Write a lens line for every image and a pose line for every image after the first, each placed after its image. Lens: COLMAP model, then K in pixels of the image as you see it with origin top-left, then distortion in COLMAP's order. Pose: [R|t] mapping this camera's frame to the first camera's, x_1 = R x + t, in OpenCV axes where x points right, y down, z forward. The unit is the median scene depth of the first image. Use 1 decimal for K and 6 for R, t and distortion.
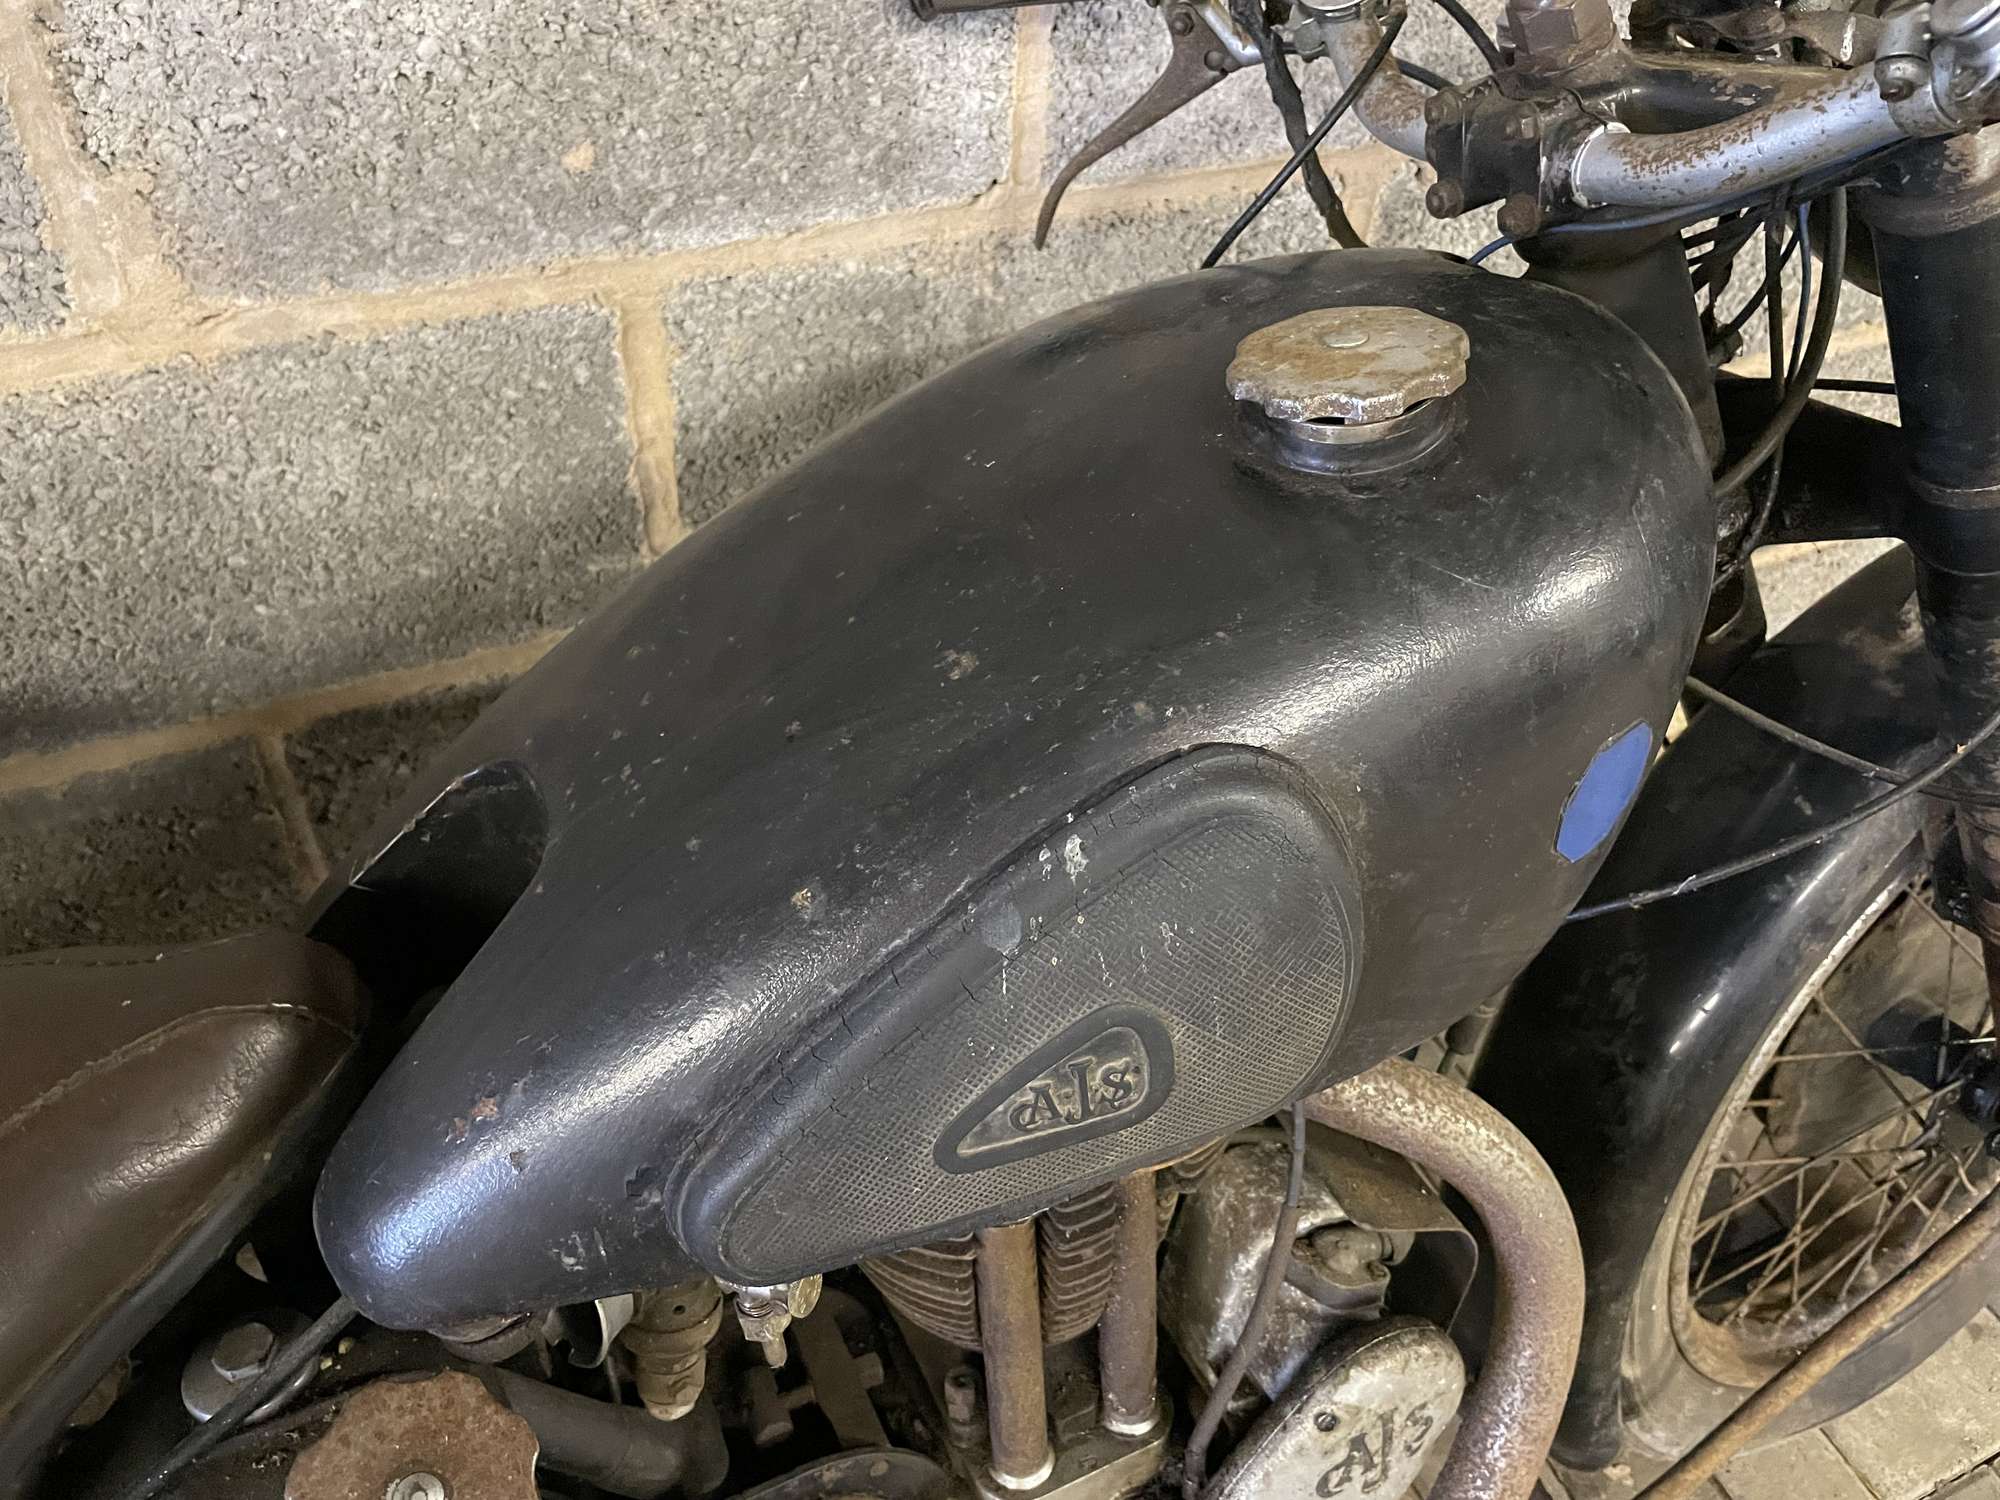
lens RADIAL K [[1552.0, 0, 995.0], [0, 1552.0, 746.1], [0, 0, 1]] dist [0.073790, -0.111750]
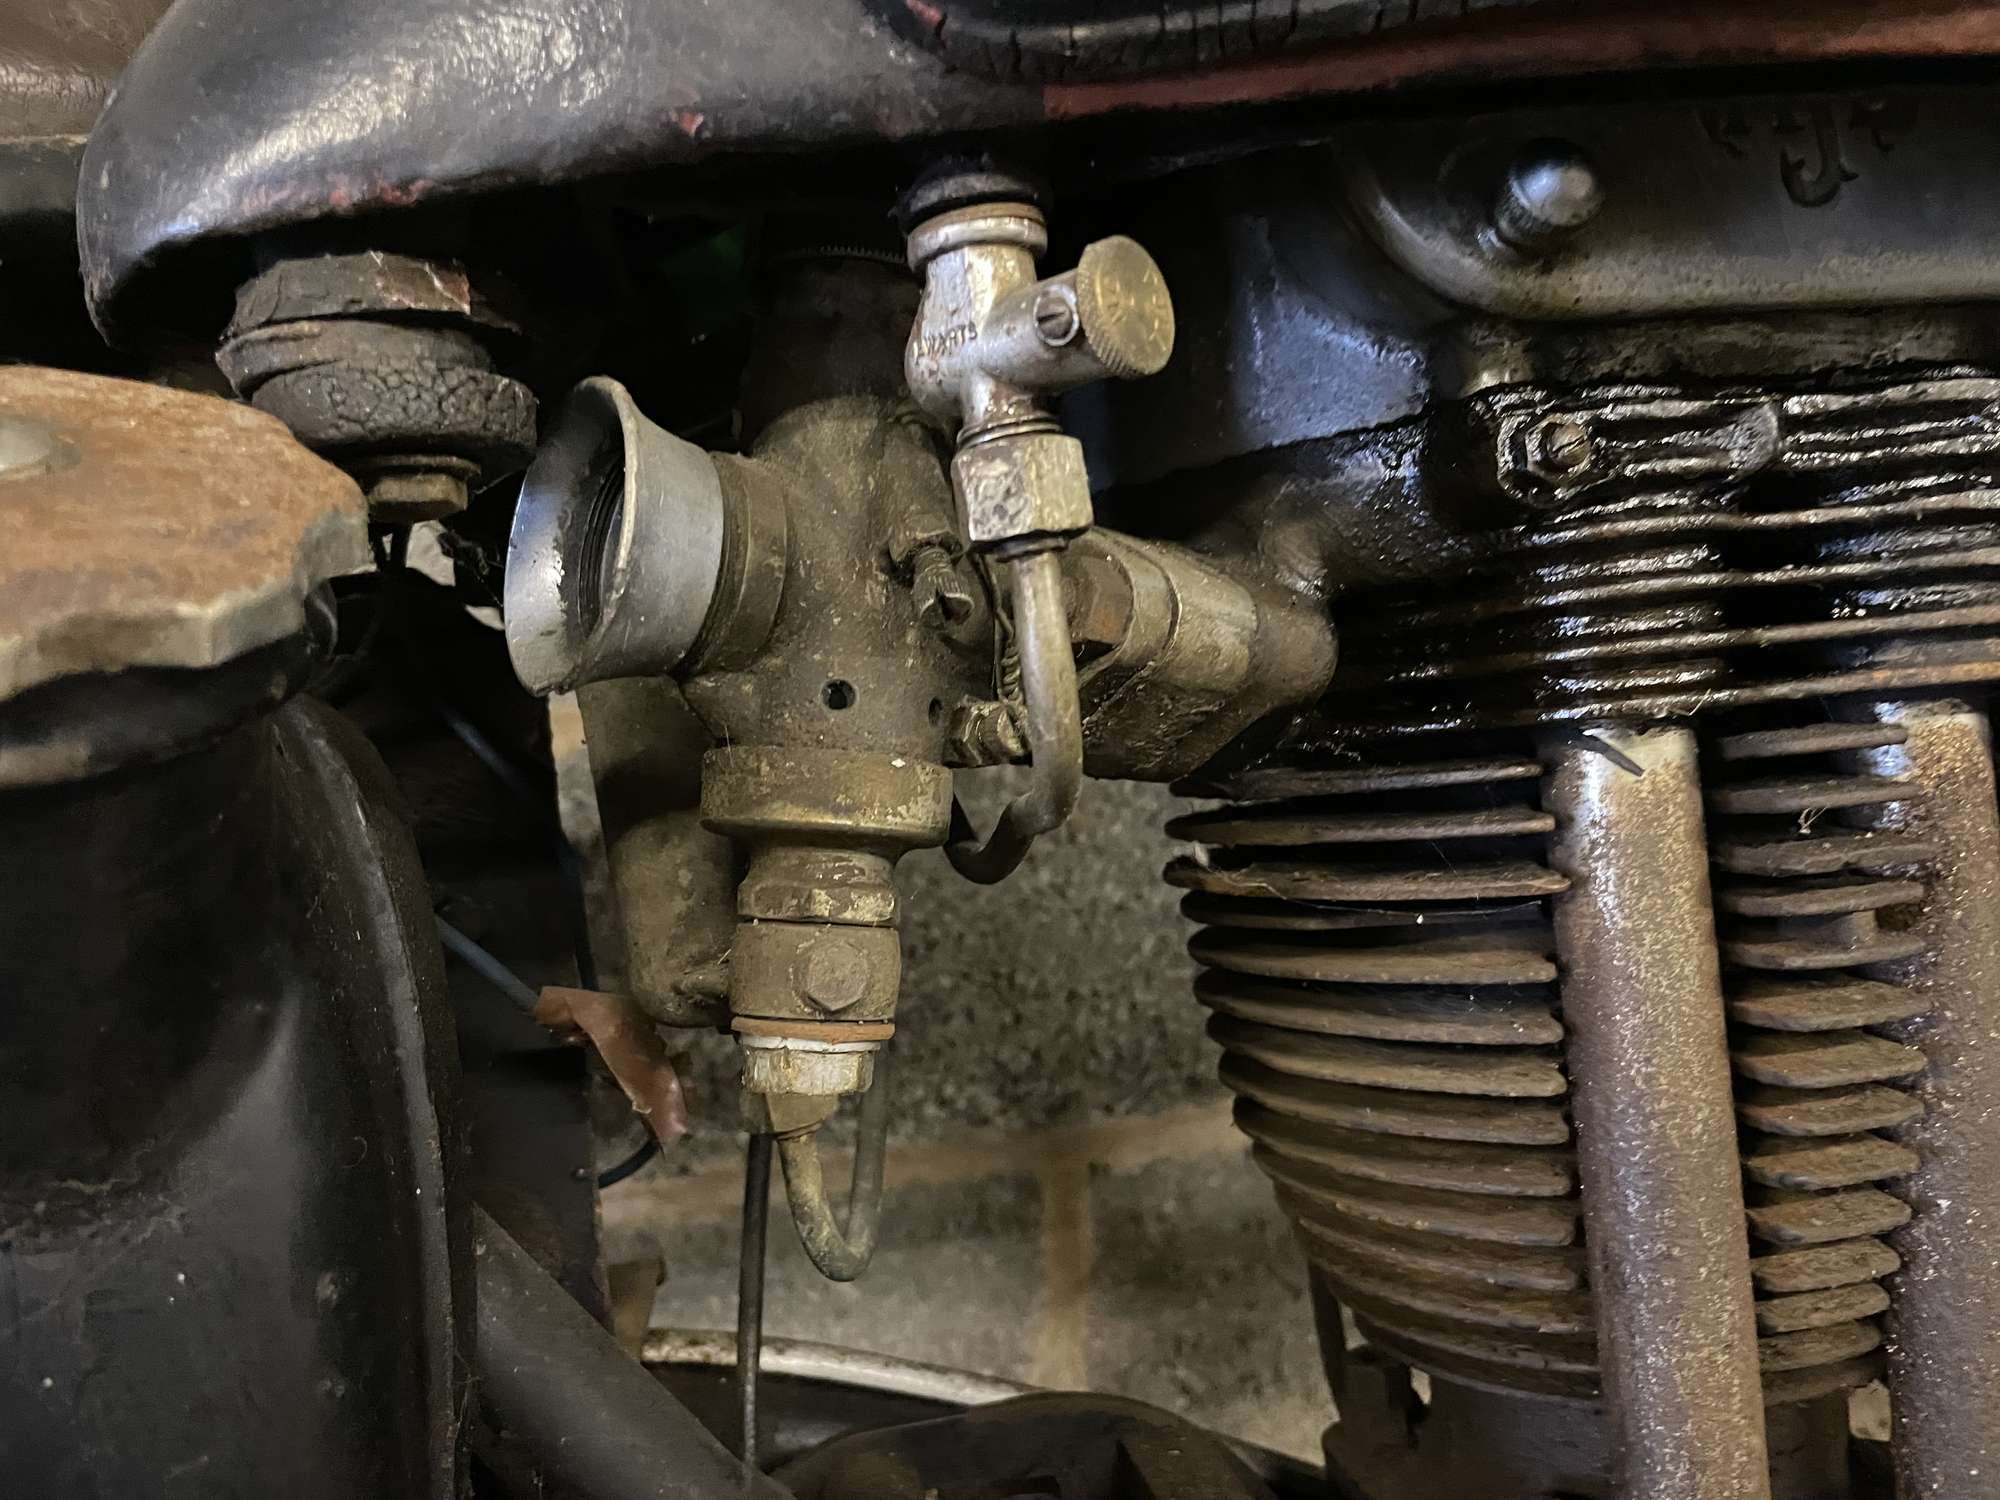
lens RADIAL K [[1552.0, 0, 999.1], [0, 1552.0, 728.9], [0, 0, 1]] dist [0.073790, -0.111750]
pose [[0.965736, -0.045331, -0.255539, -0.041304], [-0.094954, 0.854644, -0.510459, 0.435119], [0.241534, 0.517232, 0.821056, 0.510145]]
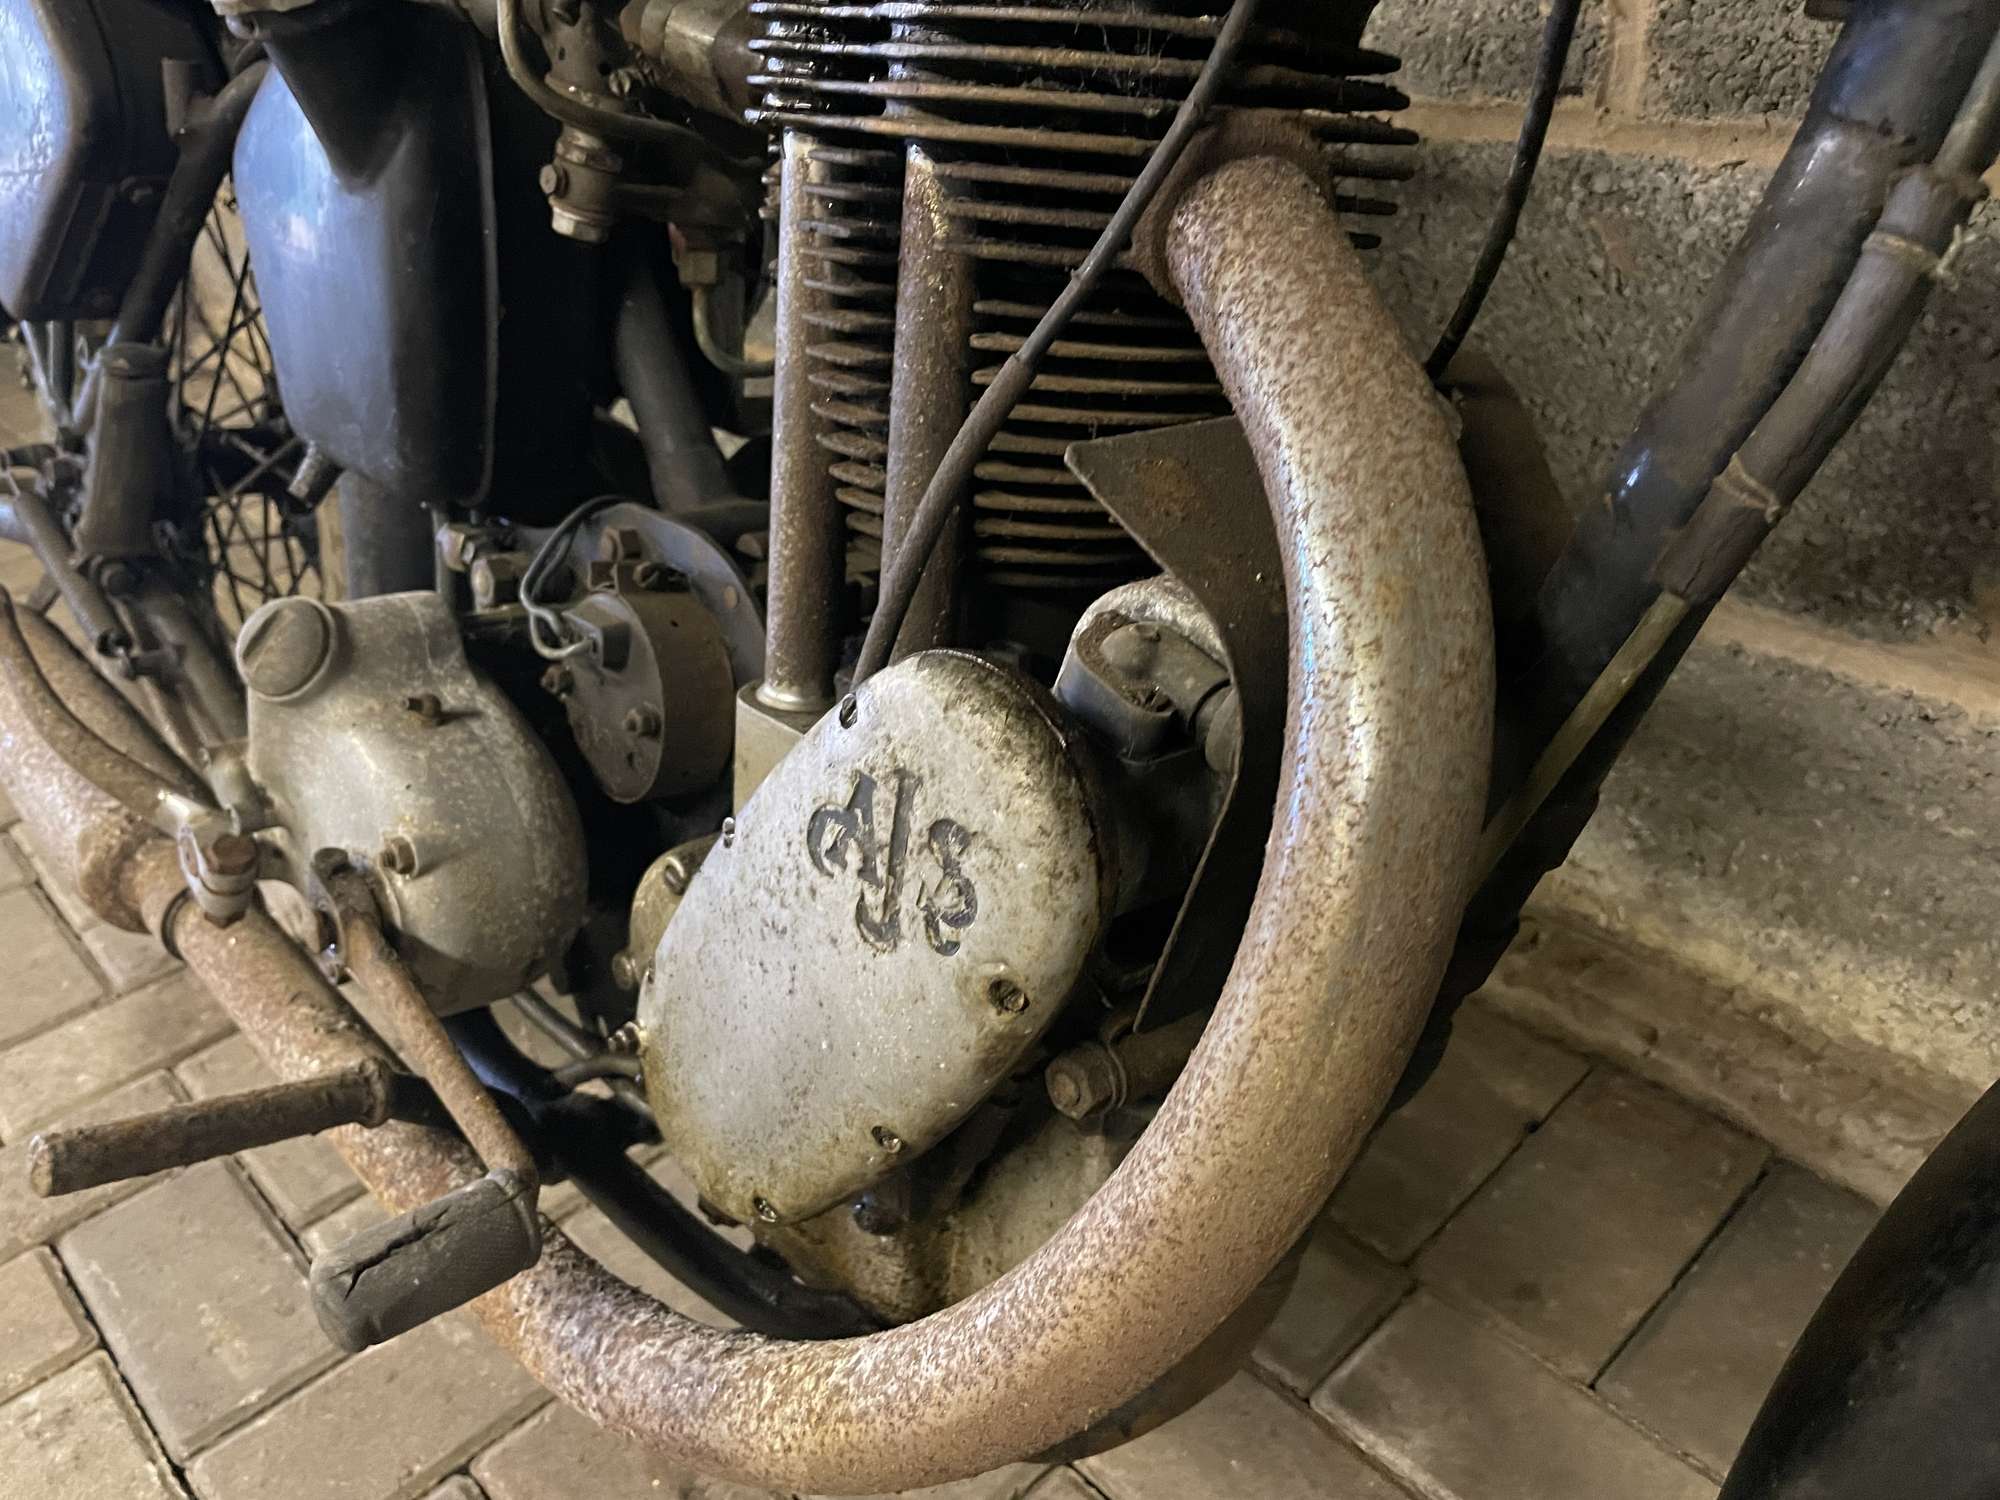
lens RADIAL K [[1552.0, 0, 972.3], [0, 1552.0, 757.5], [0, 0, 1]] dist [0.073790, -0.111750]
pose [[0.291678, 0.424101, -0.857358, 0.671609], [-0.590064, 0.785239, 0.187683, 0.280956], [0.752827, 0.451153, 0.479283, 0.695390]]
